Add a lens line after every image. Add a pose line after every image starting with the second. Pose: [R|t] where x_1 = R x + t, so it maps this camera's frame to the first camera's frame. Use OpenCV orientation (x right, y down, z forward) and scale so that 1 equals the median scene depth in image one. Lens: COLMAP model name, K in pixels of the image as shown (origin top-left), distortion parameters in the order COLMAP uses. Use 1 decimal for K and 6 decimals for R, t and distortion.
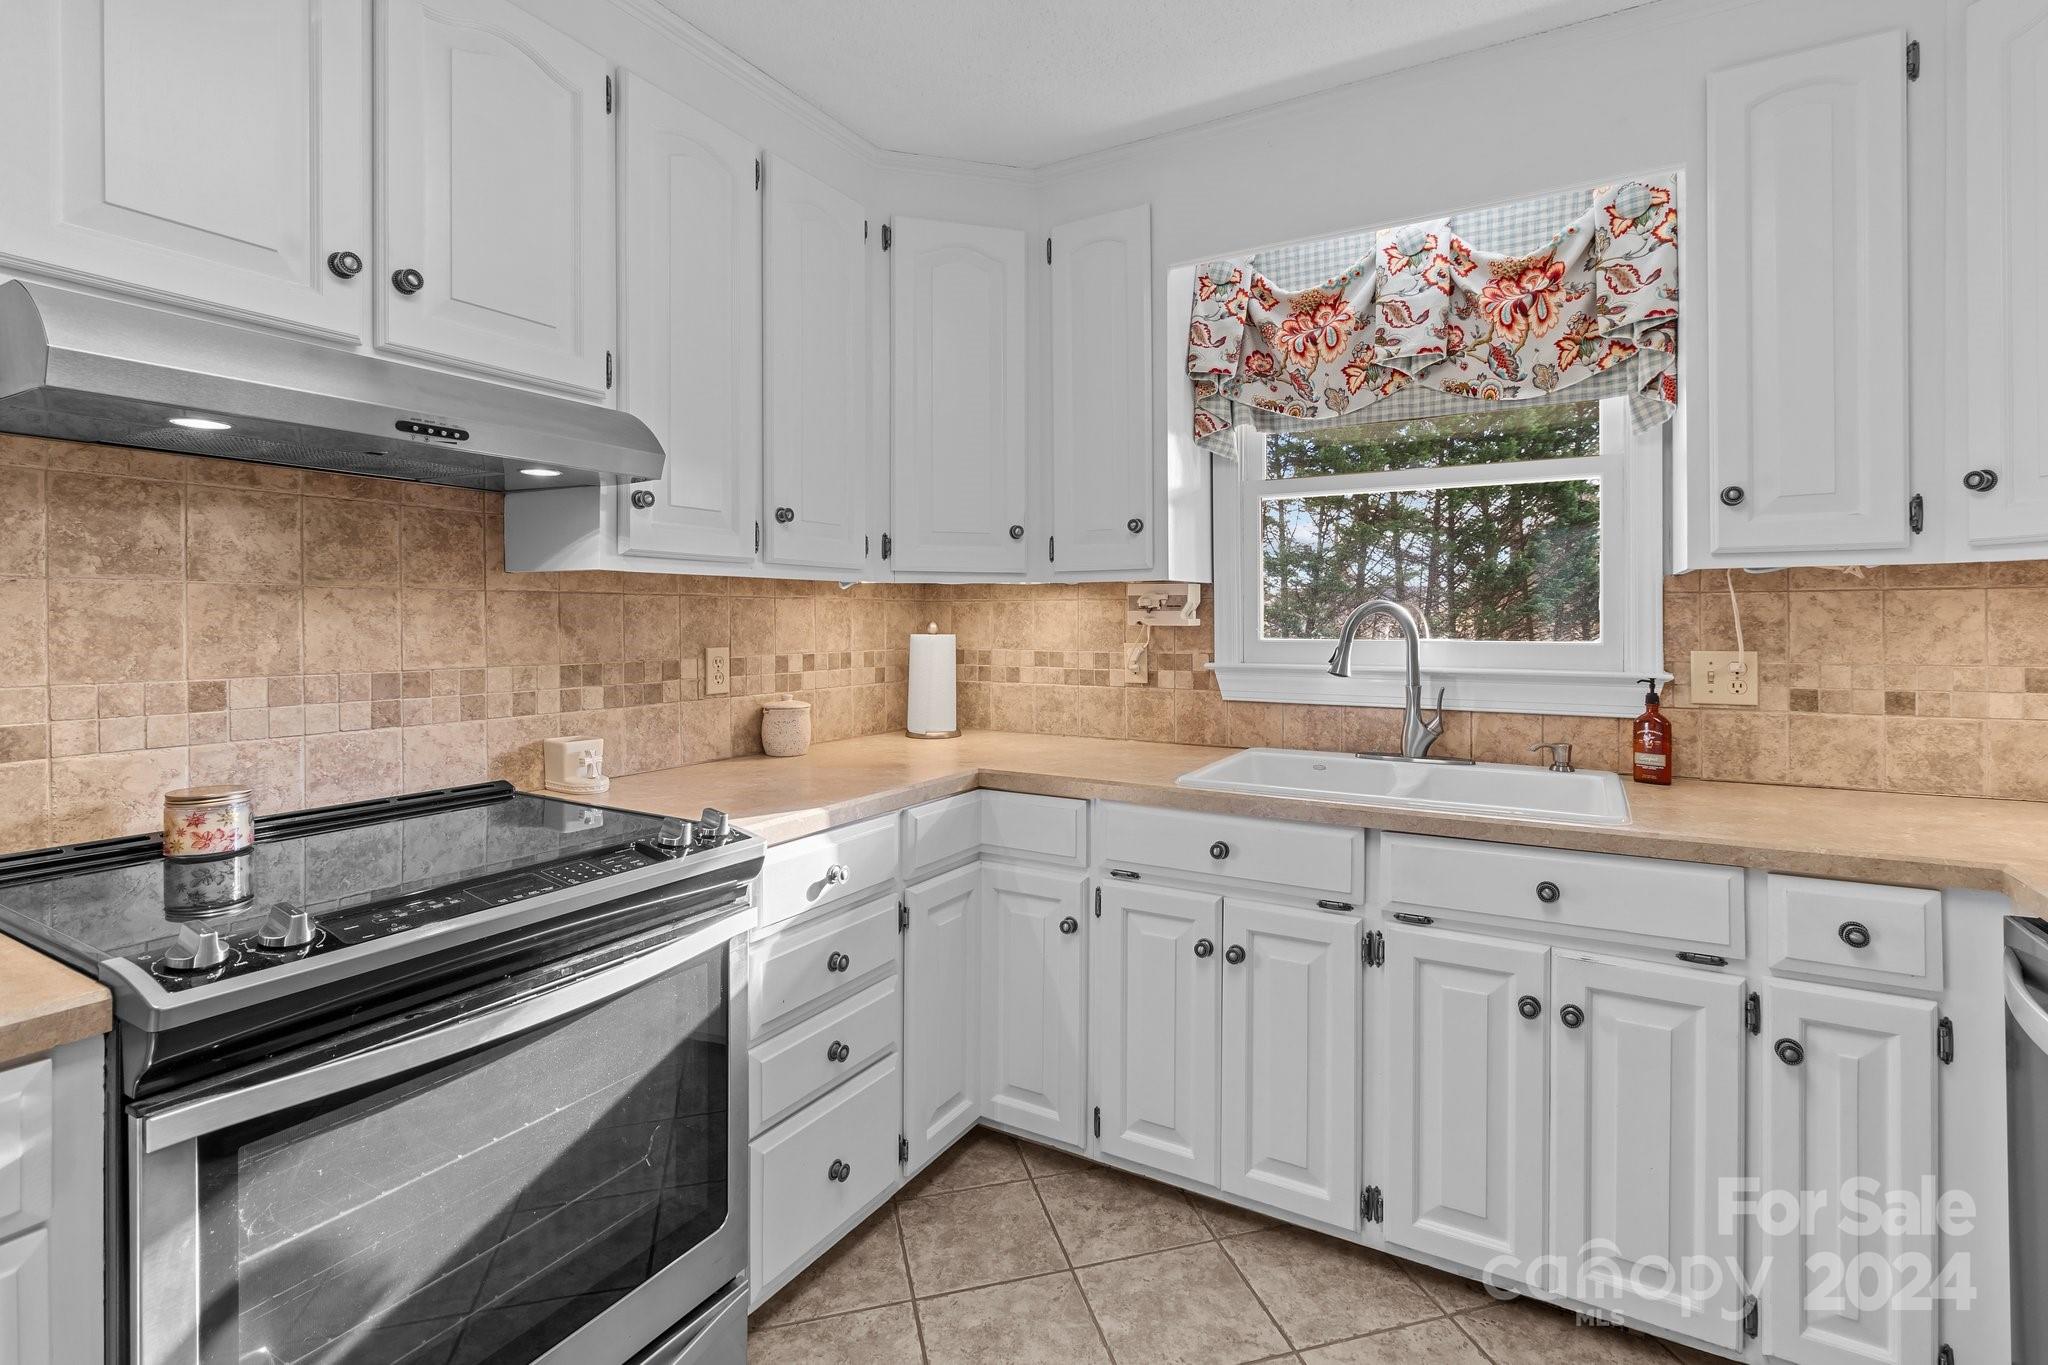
lens RADIAL K [[941.6, 0, 1051.4], [0, 941.6, 622.5], [0, 0, 1]] dist [0.001016, 0.000955]
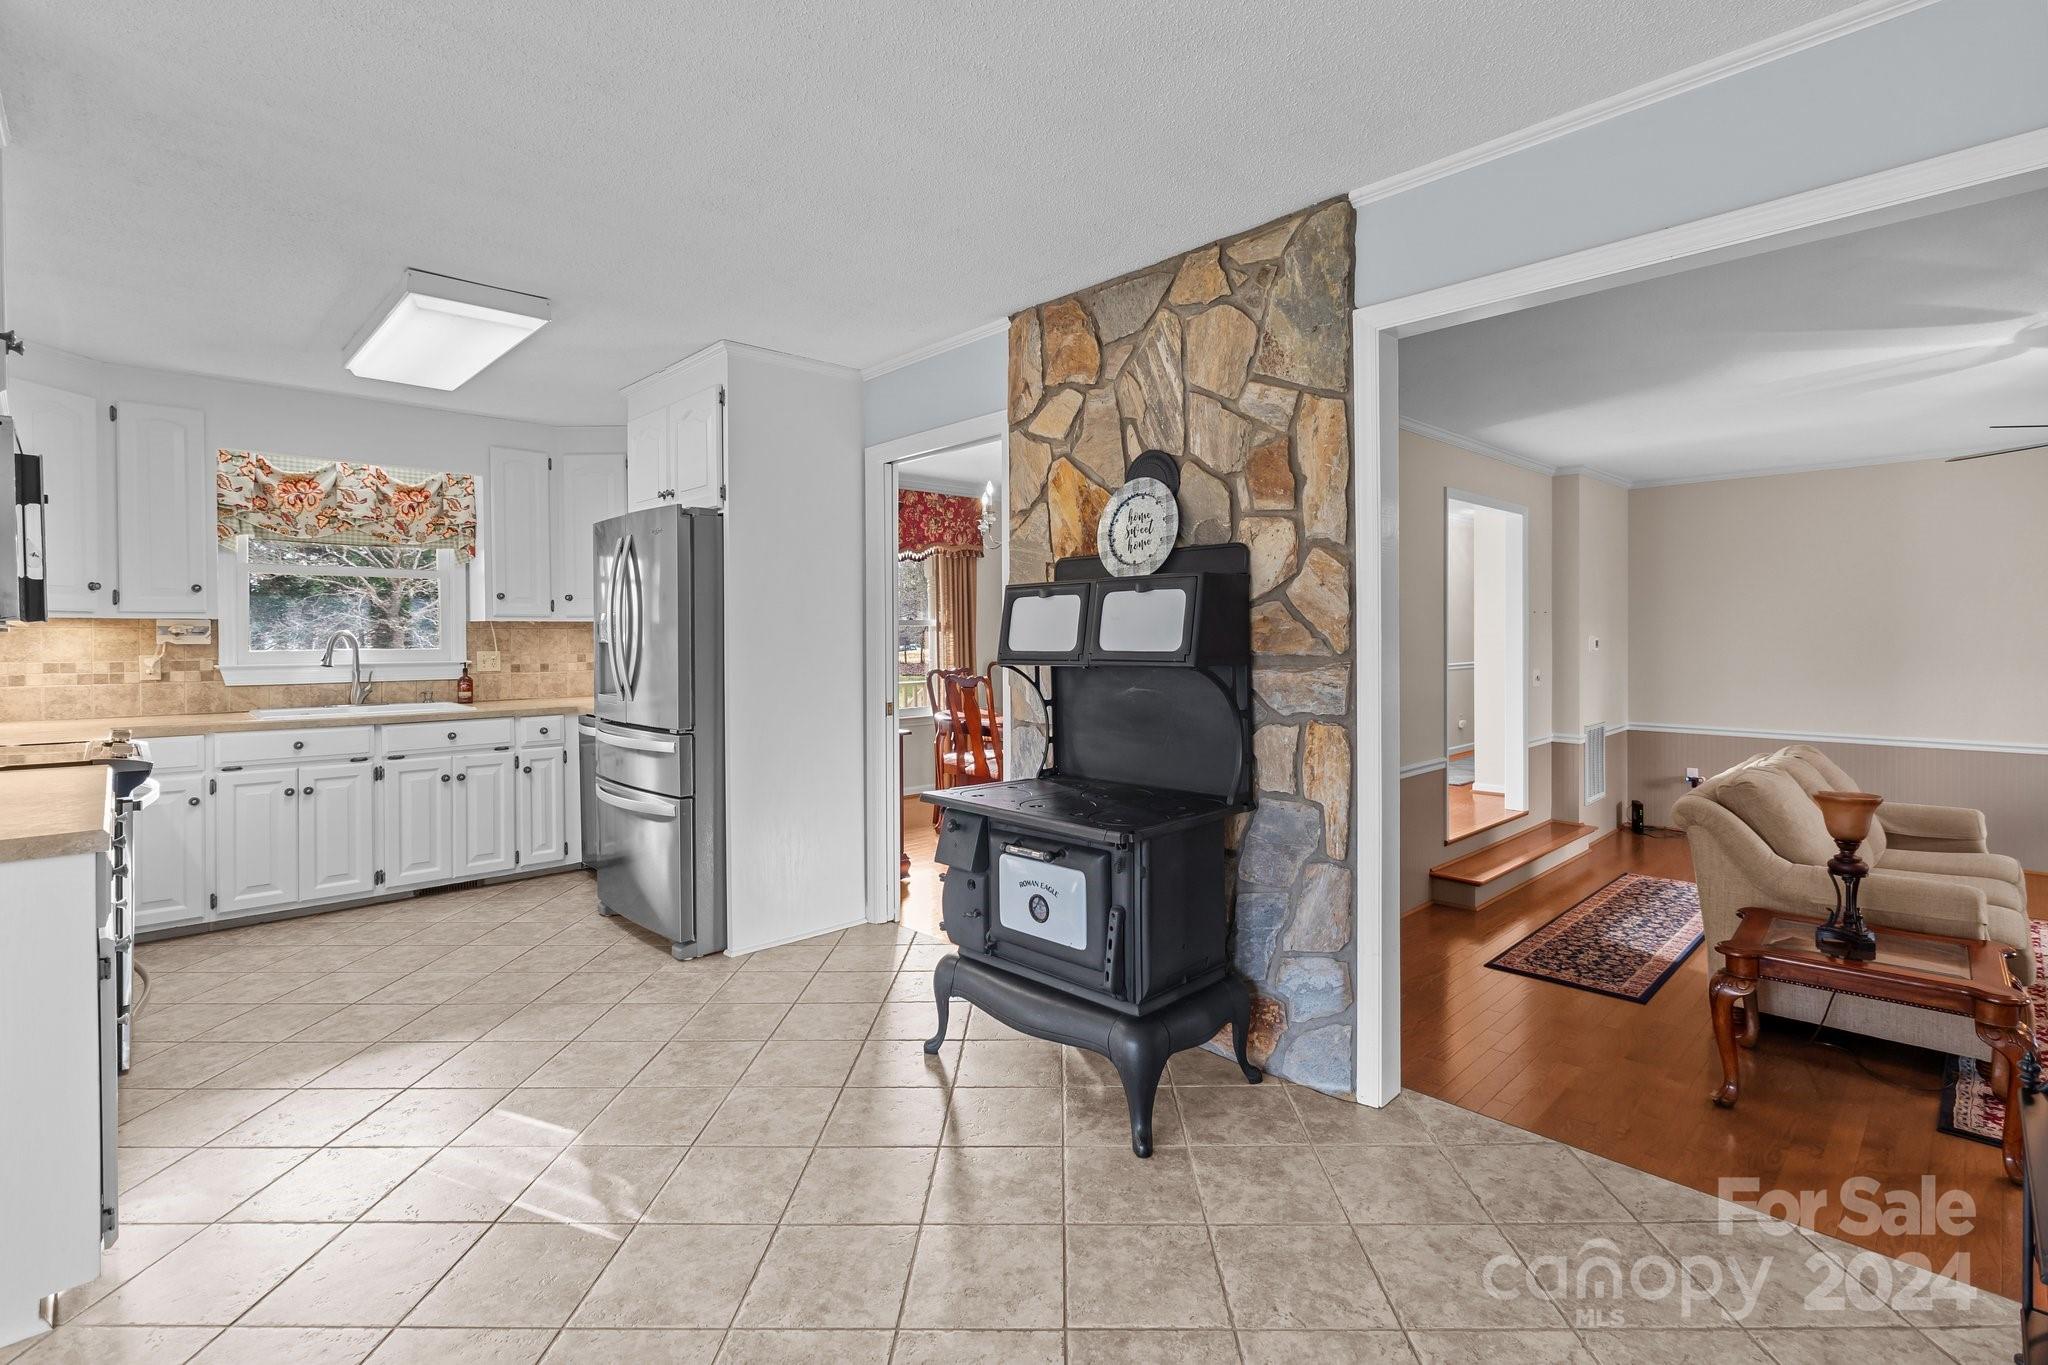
lens RADIAL K [[941.6, 0, 1053.7], [0, 941.6, 642.3], [0, 0, 1]] dist [0.001016, 0.000955]
pose [[0.267490, -0.006287, 0.963540, -1.361715], [0.007839, 0.999960, 0.004349, 0.006269], [-0.963529, 0.006390, 0.267528, -1.190119]]
